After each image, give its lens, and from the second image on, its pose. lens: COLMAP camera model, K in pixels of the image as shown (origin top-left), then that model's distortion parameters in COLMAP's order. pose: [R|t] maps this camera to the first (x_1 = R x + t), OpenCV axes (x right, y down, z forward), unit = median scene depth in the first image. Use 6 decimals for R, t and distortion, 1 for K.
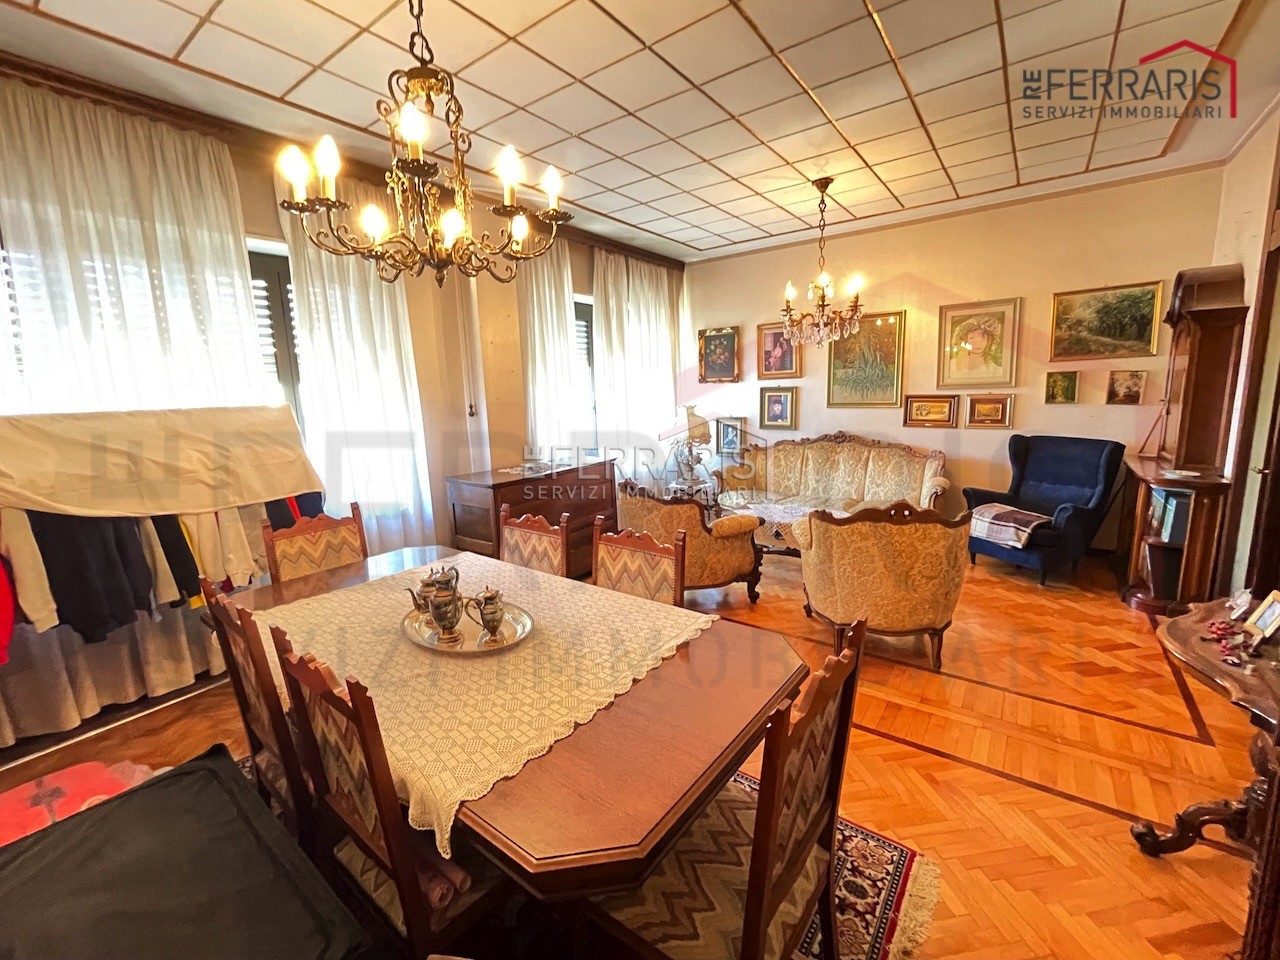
lens RADIAL K [[521.4, 0, 661.2], [0, 521.4, 476.4], [0, 0, 1]] dist [-0.004189, 0.000887]
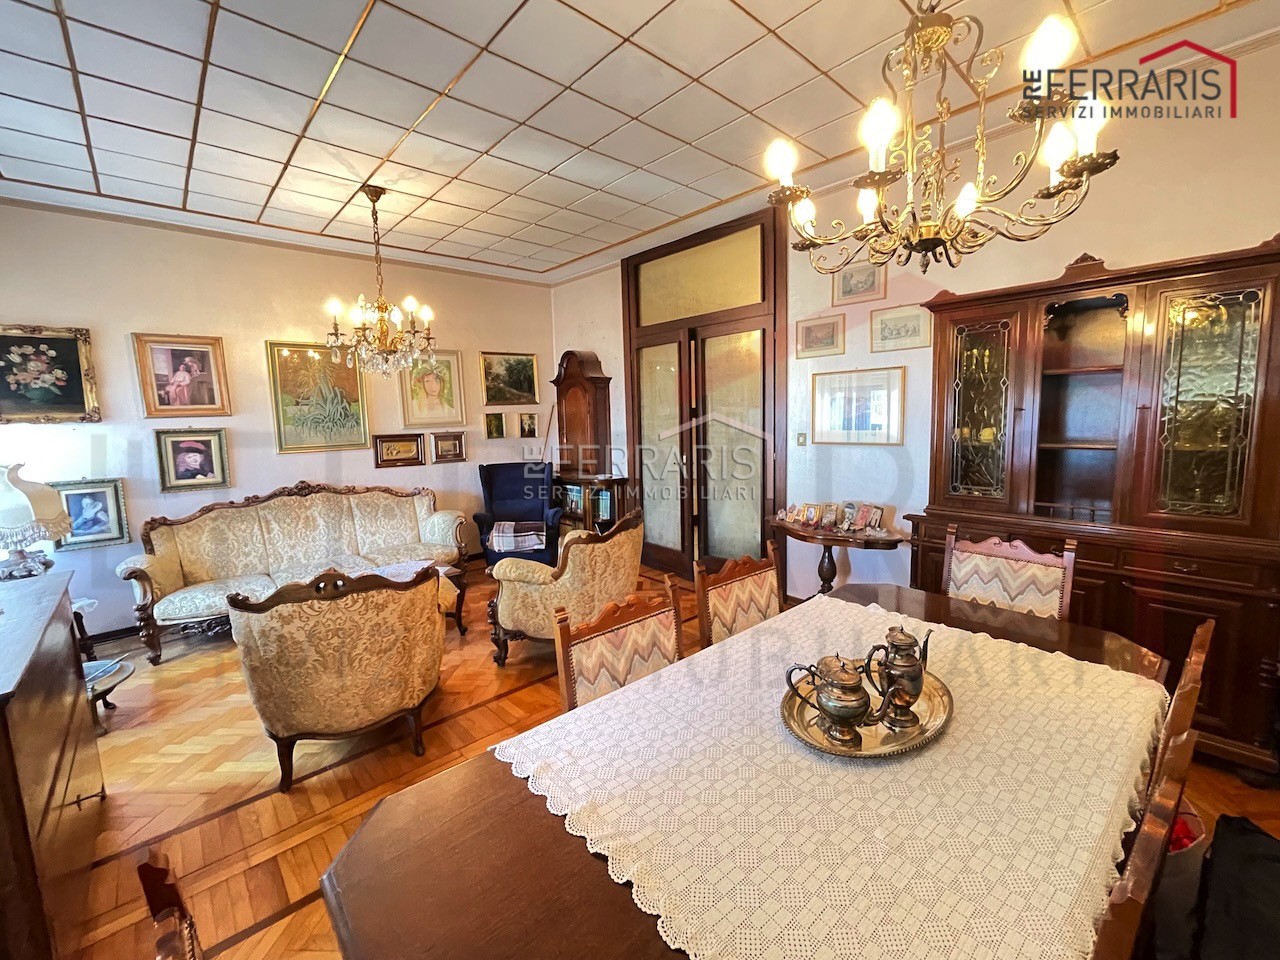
lens RADIAL K [[521.4, 0, 636.1], [0, 521.4, 478.0], [0, 0, 1]] dist [-0.004189, 0.000887]
pose [[0.238650, -0.095646, 0.966384, -0.355971], [0.182170, 0.981881, 0.052193, -0.043675], [-0.953866, 0.163590, 0.251750, 0.331779]]
